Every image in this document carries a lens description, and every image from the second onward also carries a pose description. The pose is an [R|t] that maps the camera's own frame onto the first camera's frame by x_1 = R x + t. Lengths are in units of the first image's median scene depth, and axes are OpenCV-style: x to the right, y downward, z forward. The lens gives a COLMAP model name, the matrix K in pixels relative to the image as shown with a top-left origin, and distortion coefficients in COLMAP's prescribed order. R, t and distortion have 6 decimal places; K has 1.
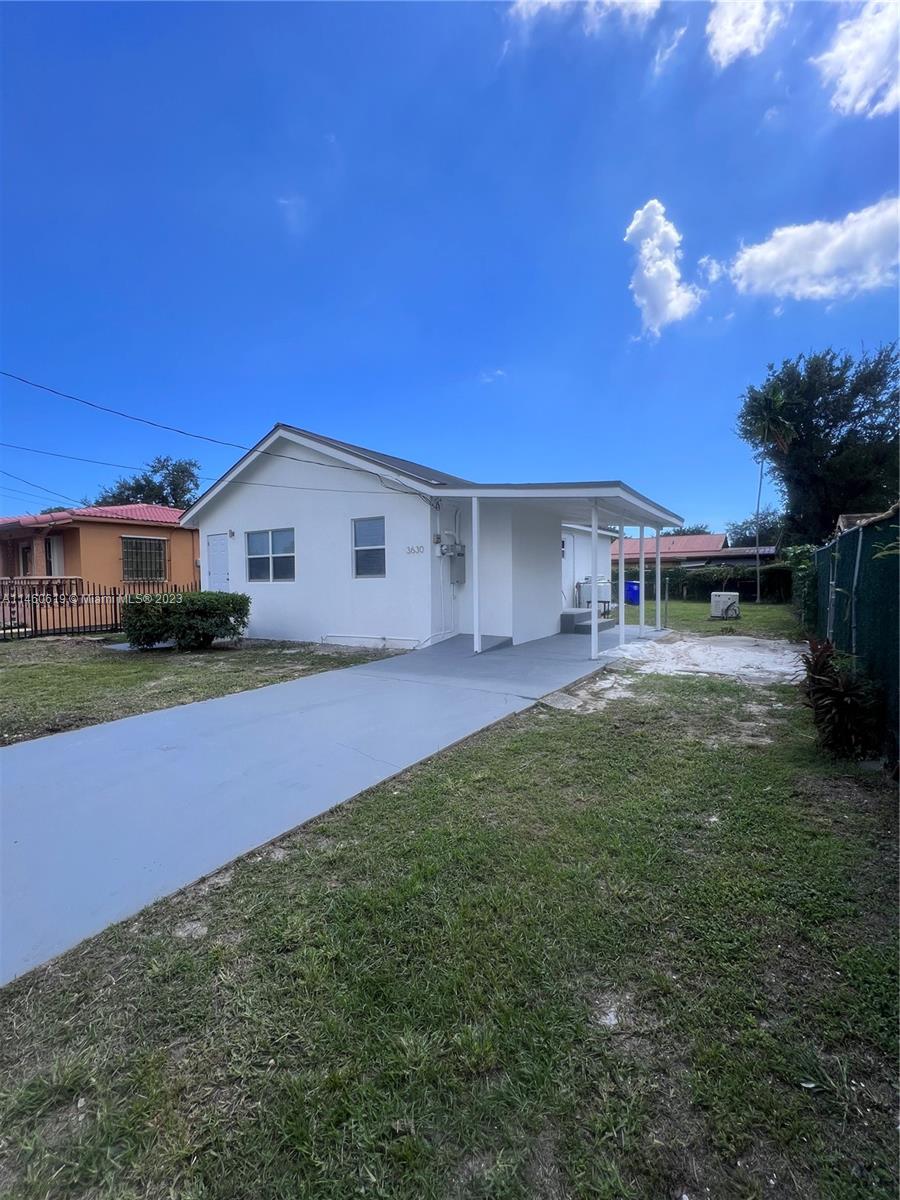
lens RADIAL K [[509.0, 0, 450.0], [0, 509.0, 600.0], [0, 0, 1]] dist [0.000374, 0.000127]
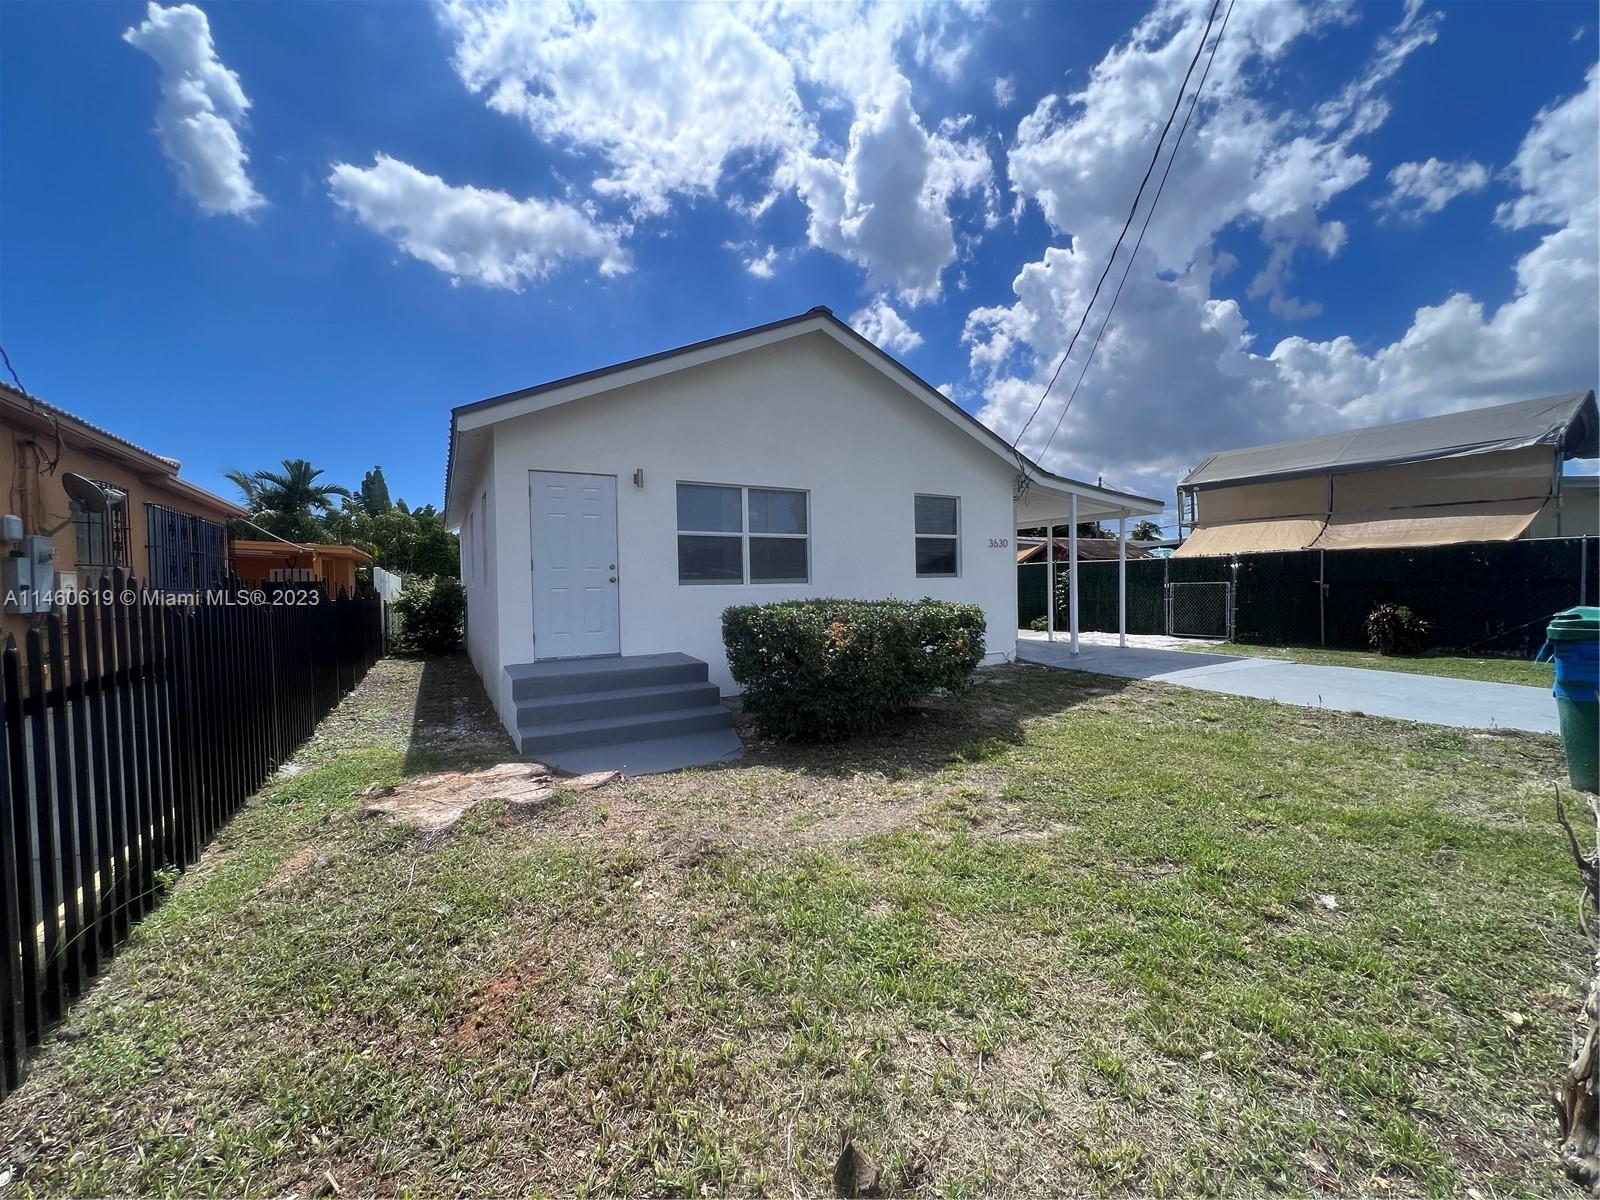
lens RADIAL K [[642.6, 0, 800.0], [0, 642.6, 600.0], [0, 0, 1]] dist [-0.001371, 0.000247]
pose [[0.464349, -0.018162, 0.885466, -1.117271], [0.045426, 0.998962, -0.003332, -0.018838], [-0.884487, 0.041770, 0.464692, 0.785601]]
